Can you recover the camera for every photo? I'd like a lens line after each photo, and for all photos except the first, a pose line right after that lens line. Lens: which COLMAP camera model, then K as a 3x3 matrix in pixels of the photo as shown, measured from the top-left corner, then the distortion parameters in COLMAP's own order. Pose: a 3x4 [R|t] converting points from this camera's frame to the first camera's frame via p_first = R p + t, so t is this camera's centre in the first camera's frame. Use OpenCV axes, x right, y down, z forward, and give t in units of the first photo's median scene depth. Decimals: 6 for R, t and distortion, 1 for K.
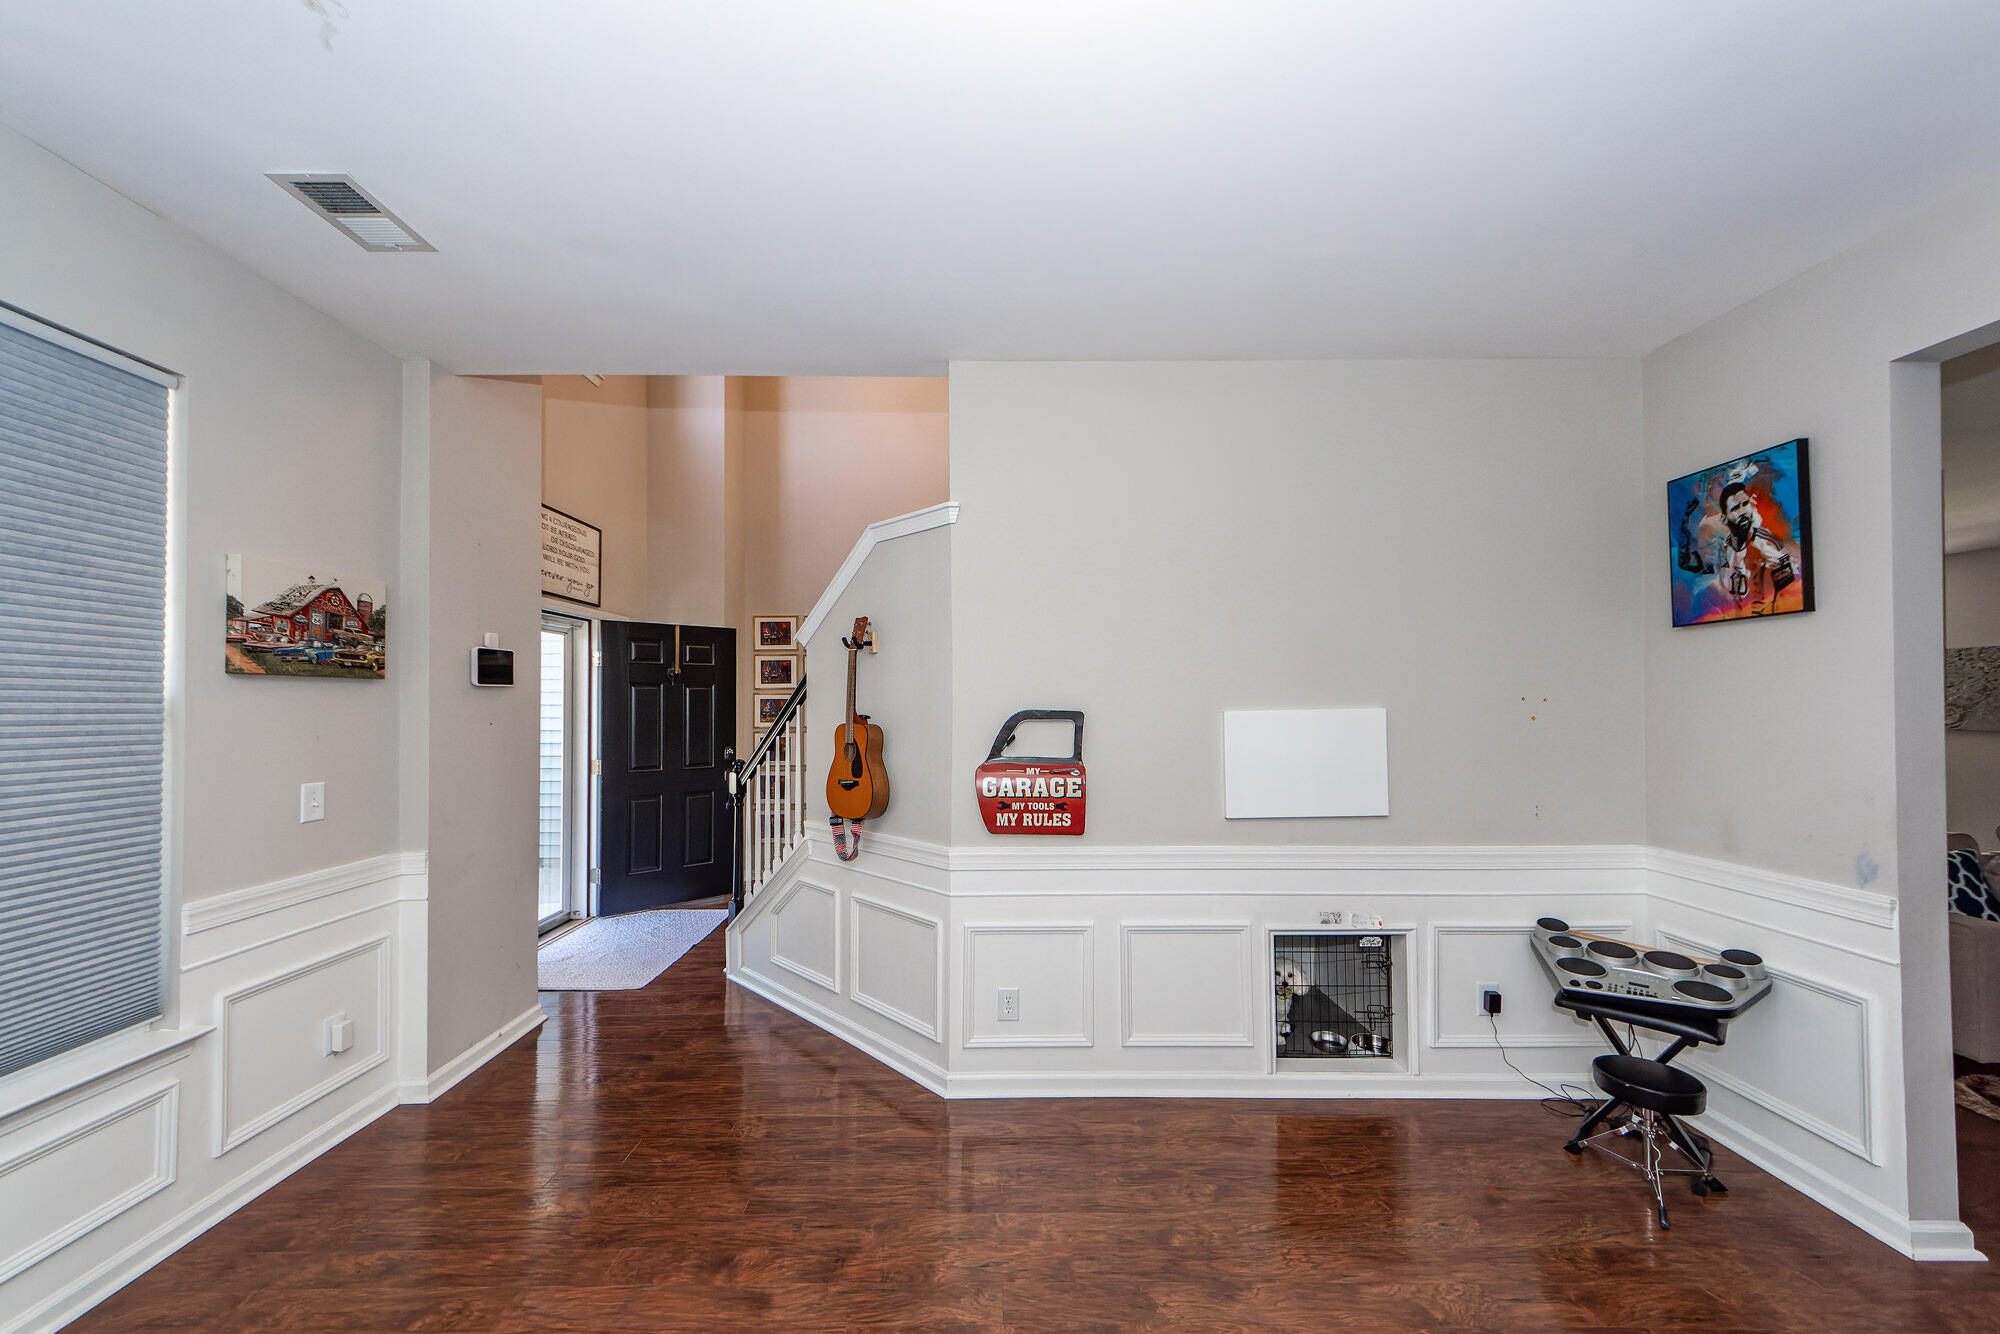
lens RADIAL K [[721.8, 0, 994.0], [0, 721.8, 698.5], [0, 0, 1]] dist [-0.004017, -0.000489]
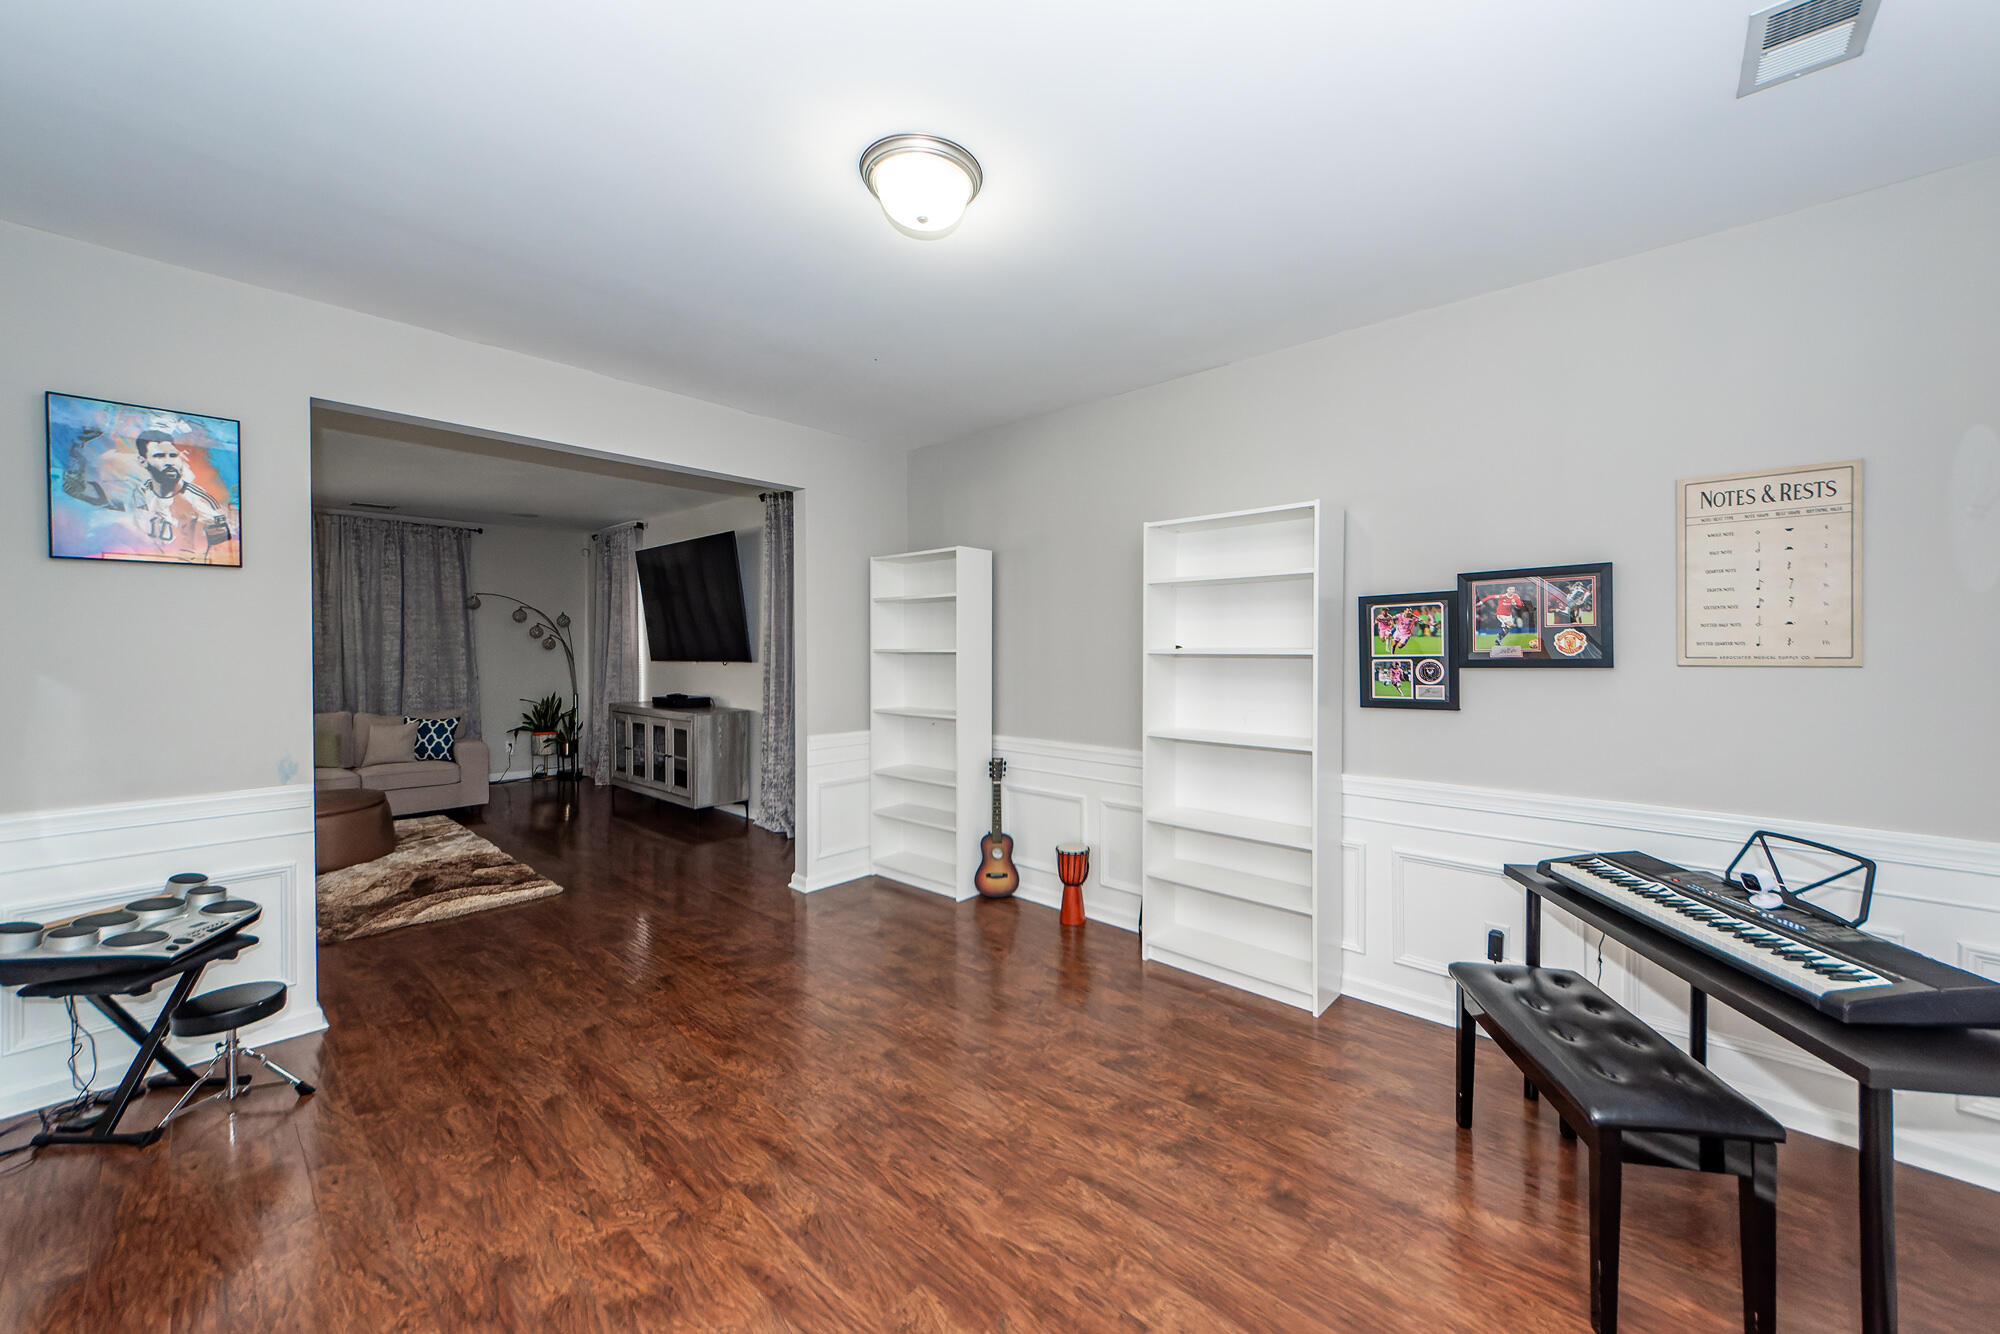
lens RADIAL K [[721.8, 0, 1033.4], [0, 721.8, 656.3], [0, 0, 1]] dist [-0.004017, -0.000489]
pose [[-0.757807, -0.007881, 0.652431, -0.542009], [-0.007786, 0.999965, 0.003036, 0.010839], [-0.652432, -0.002779, -0.757842, 0.861605]]
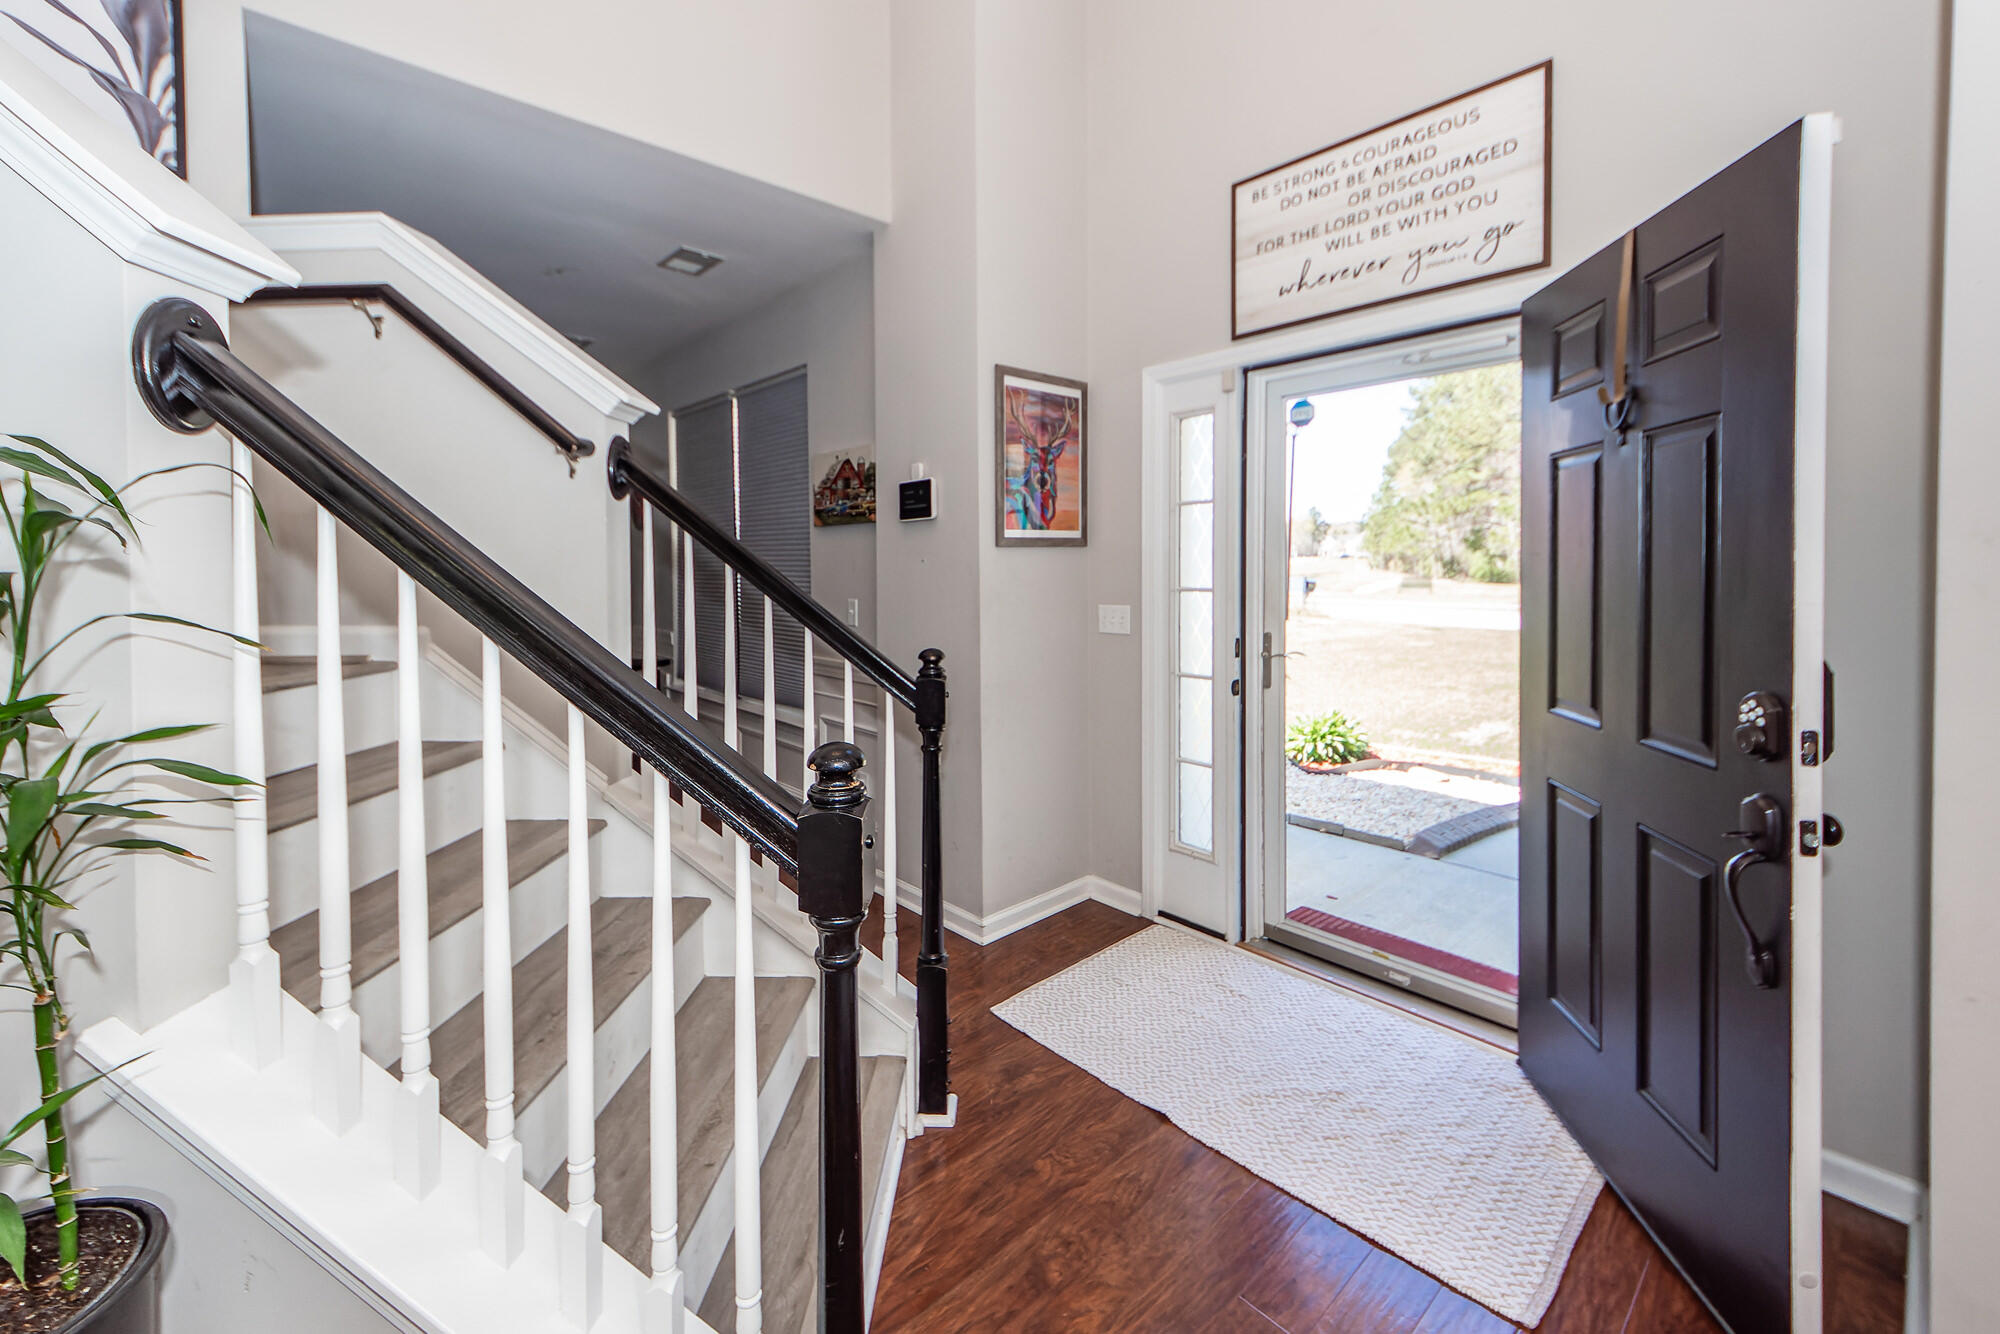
lens RADIAL K [[808.0, 0, 1020.8], [0, 808.0, 589.4], [0, 0, 1]] dist [-0.000142, 0.001932]
pose [[-0.730675, 0.023650, -0.682316, -0.085954], [0.014171, 0.999710, 0.019476, 0.063008], [0.682578, 0.004561, -0.730798, 2.127254]]
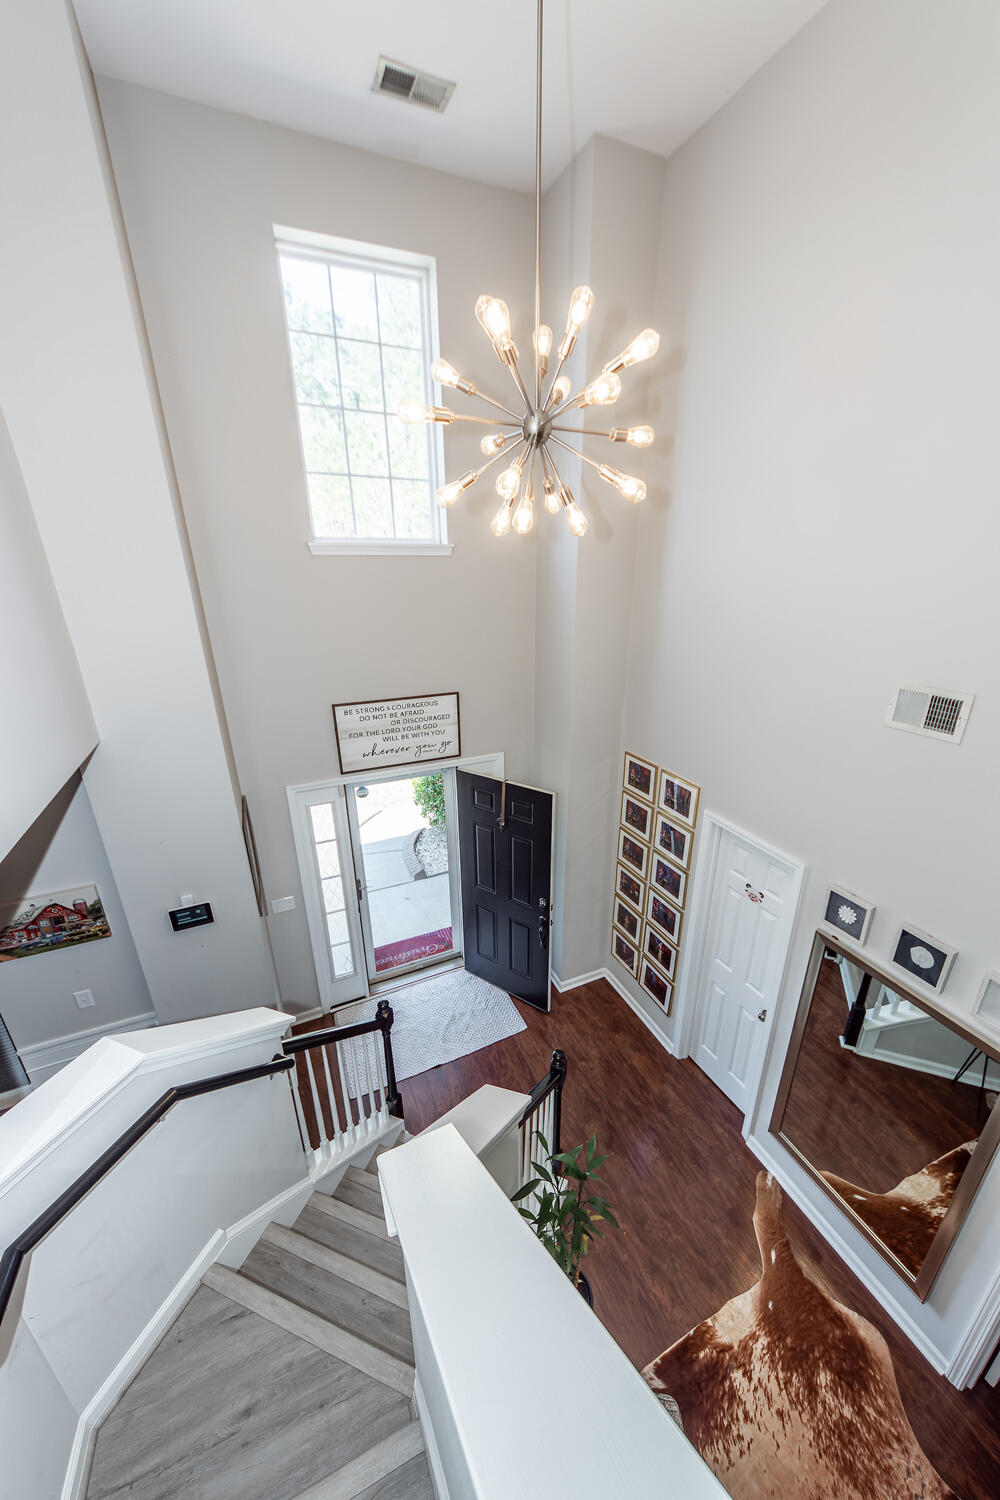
lens RADIAL K [[513.6, 0, 504.9], [0, 513.6, 763.6], [0, 0, 1]] dist [0.000951, -0.000019]
pose [[0.410151, 0.319038, -0.854395, 0.400080], [0.016244, 0.934115, 0.356603, -0.787710], [0.911873, -0.160140, 0.377946, 1.409397]]
